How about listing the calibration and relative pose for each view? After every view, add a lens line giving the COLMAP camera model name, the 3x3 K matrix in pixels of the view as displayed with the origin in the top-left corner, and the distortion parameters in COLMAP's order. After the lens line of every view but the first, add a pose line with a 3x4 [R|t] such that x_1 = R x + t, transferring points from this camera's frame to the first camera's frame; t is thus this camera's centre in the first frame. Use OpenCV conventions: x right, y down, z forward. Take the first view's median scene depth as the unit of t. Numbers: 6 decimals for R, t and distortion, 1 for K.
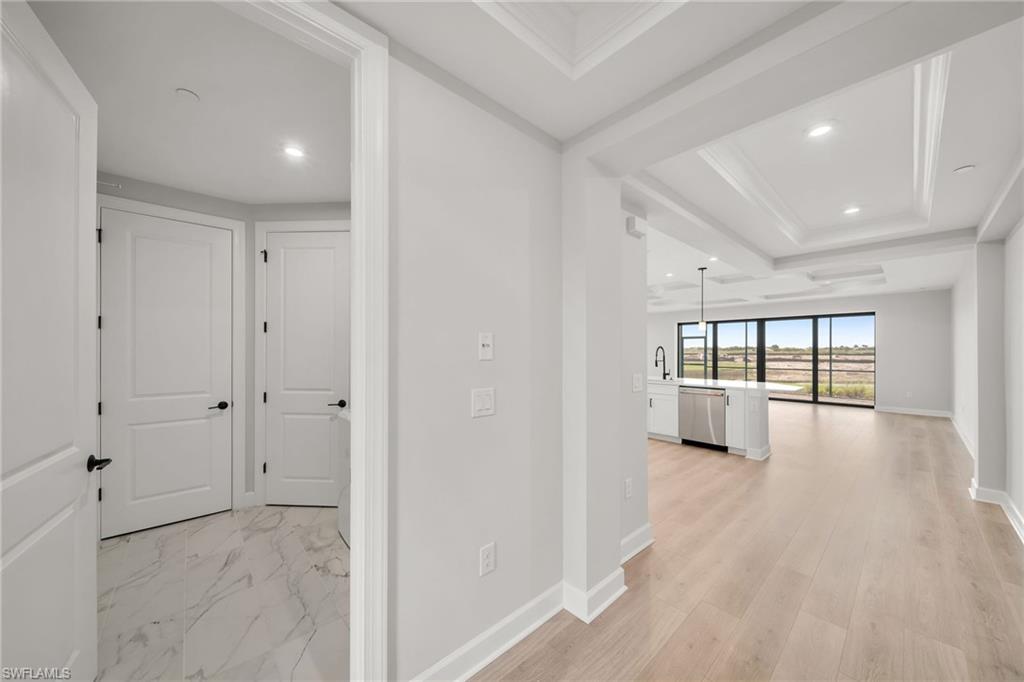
lens RADIAL K [[359.6, 0, 507.2], [0, 359.6, 349.5], [0, 0, 1]] dist [0.001443, -0.000642]
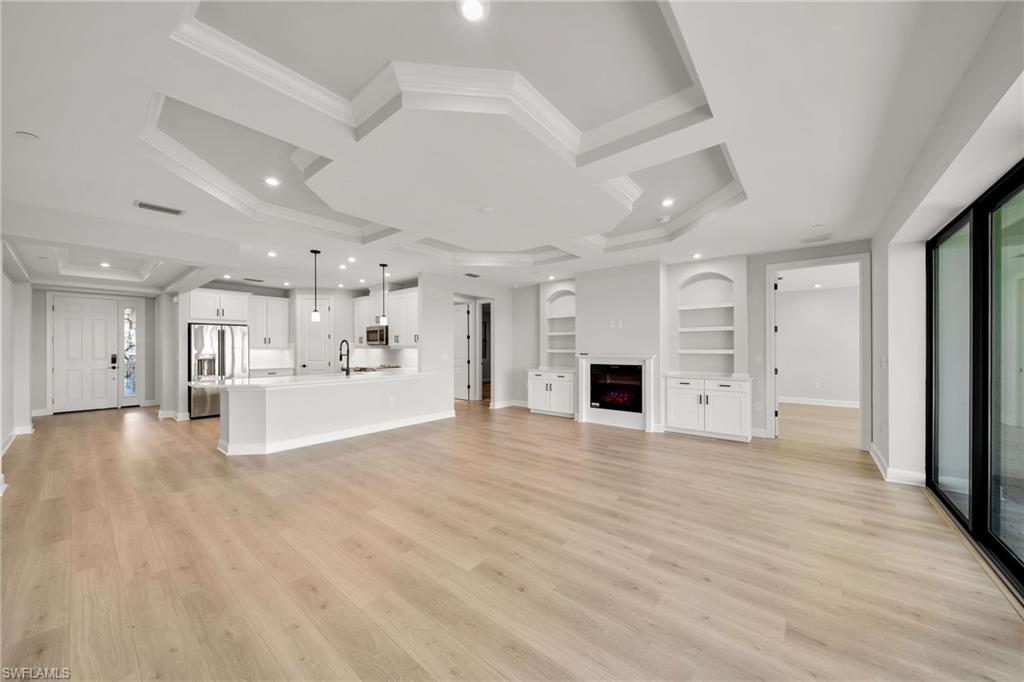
lens RADIAL K [[359.6, 0, 507.3], [0, 359.6, 344.1], [0, 0, 1]] dist [0.001443, -0.000642]
pose [[0.147409, -0.007277, -0.989049, 1.159723], [0.007836, 0.999950, -0.006189, 0.008648], [0.989045, -0.006838, 0.147459, 1.042901]]
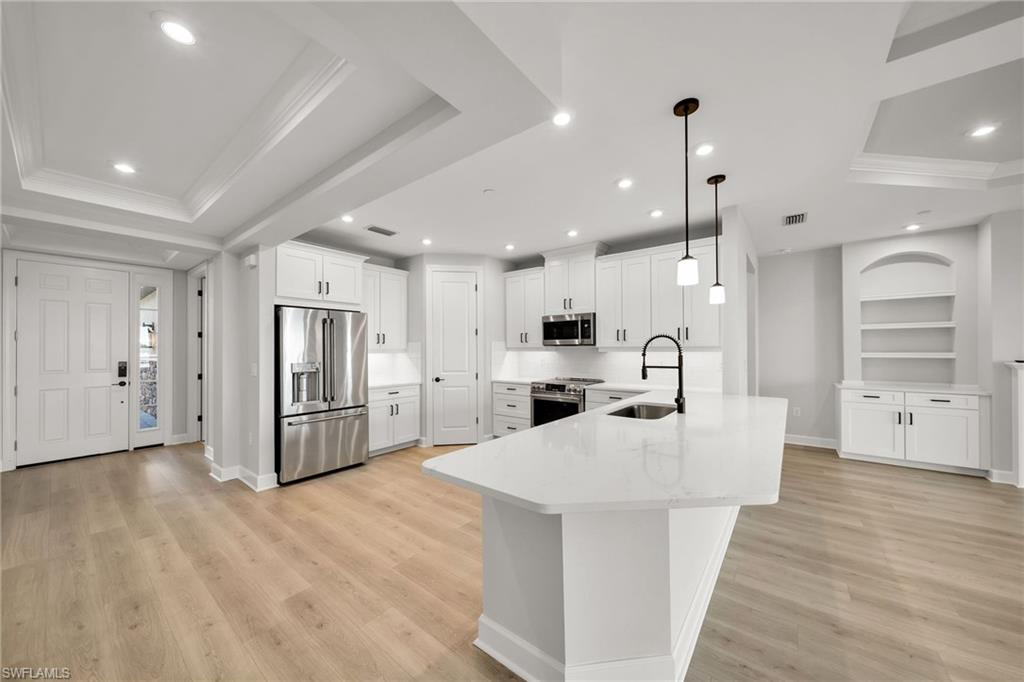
lens RADIAL K [[359.6, 0, 508.0], [0, 359.6, 341.4], [0, 0, 1]] dist [0.001443, -0.000642]
pose [[0.171393, -0.021332, -0.984972, 0.668335], [0.008428, 0.999761, -0.020186, 0.006624], [0.985167, -0.004842, 0.171532, 0.601004]]
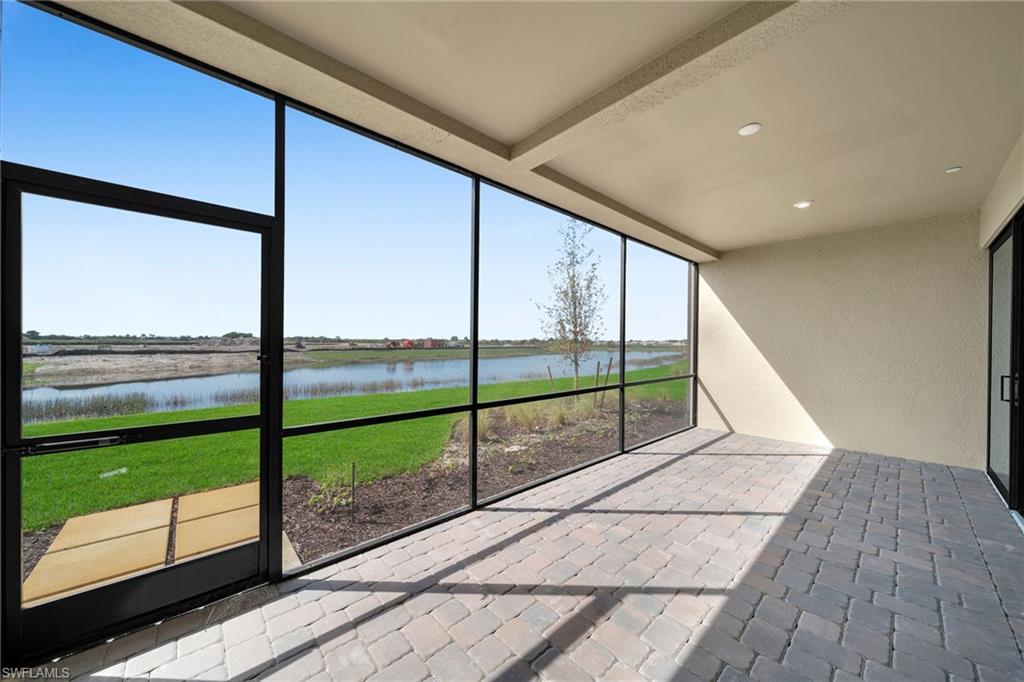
lens RADIAL K [[359.6, 0, 513.2], [0, 359.6, 345.4], [0, 0, 1]] dist [0.001443, -0.000642]
pose [[-0.011222, -0.002951, 0.999933, 0.755075], [-0.014433, 0.999892, 0.002789, 0.022633], [-0.999833, -0.014401, -0.011263, 1.808652]]
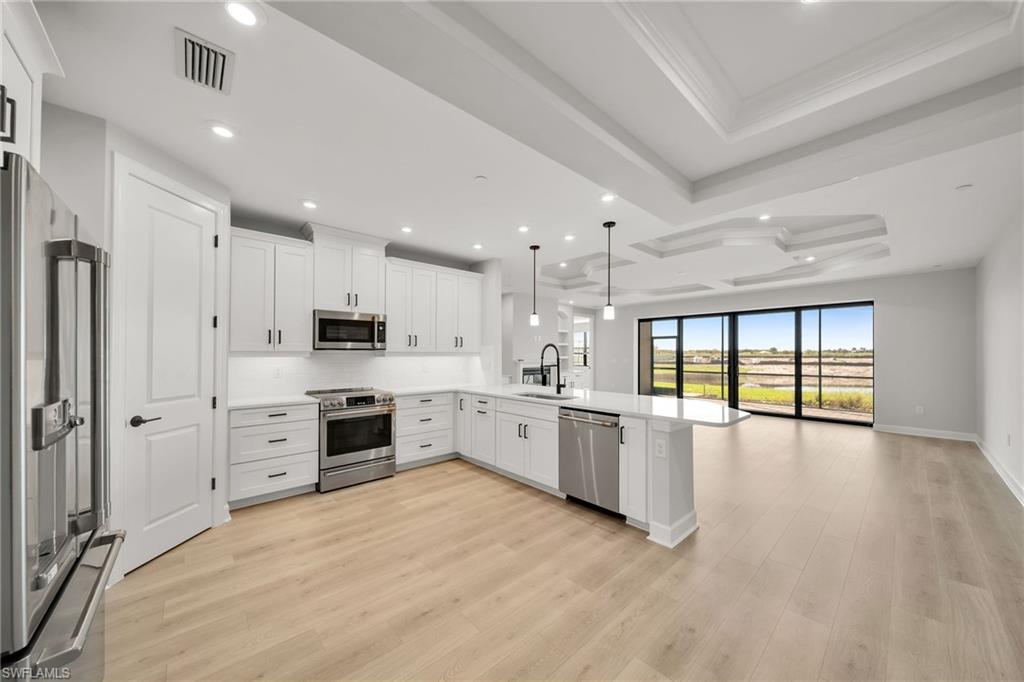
lens RADIAL K [[359.6, 0, 510.3], [0, 359.6, 350.0], [0, 0, 1]] dist [0.001443, -0.000642]
pose [[0.999977, 0.000231, 0.006797, 0.281964], [-0.000188, 0.999980, -0.006371, 0.005677], [-0.006798, 0.006370, 0.999957, 0.277326]]
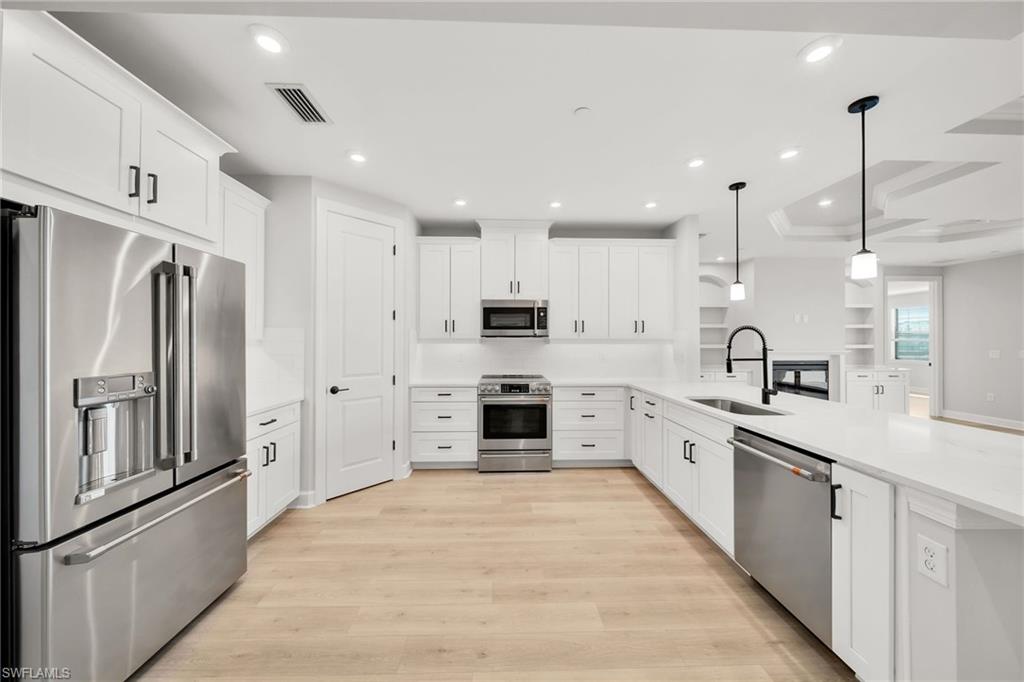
lens RADIAL K [[359.6, 0, 509.8], [0, 359.6, 337.0], [0, 0, 1]] dist [0.001443, -0.000642]
pose [[0.766471, -0.005680, -0.642254, 0.392755], [0.001726, 0.999975, -0.006785, 0.005774], [0.642276, 0.004092, 0.766462, 0.395597]]
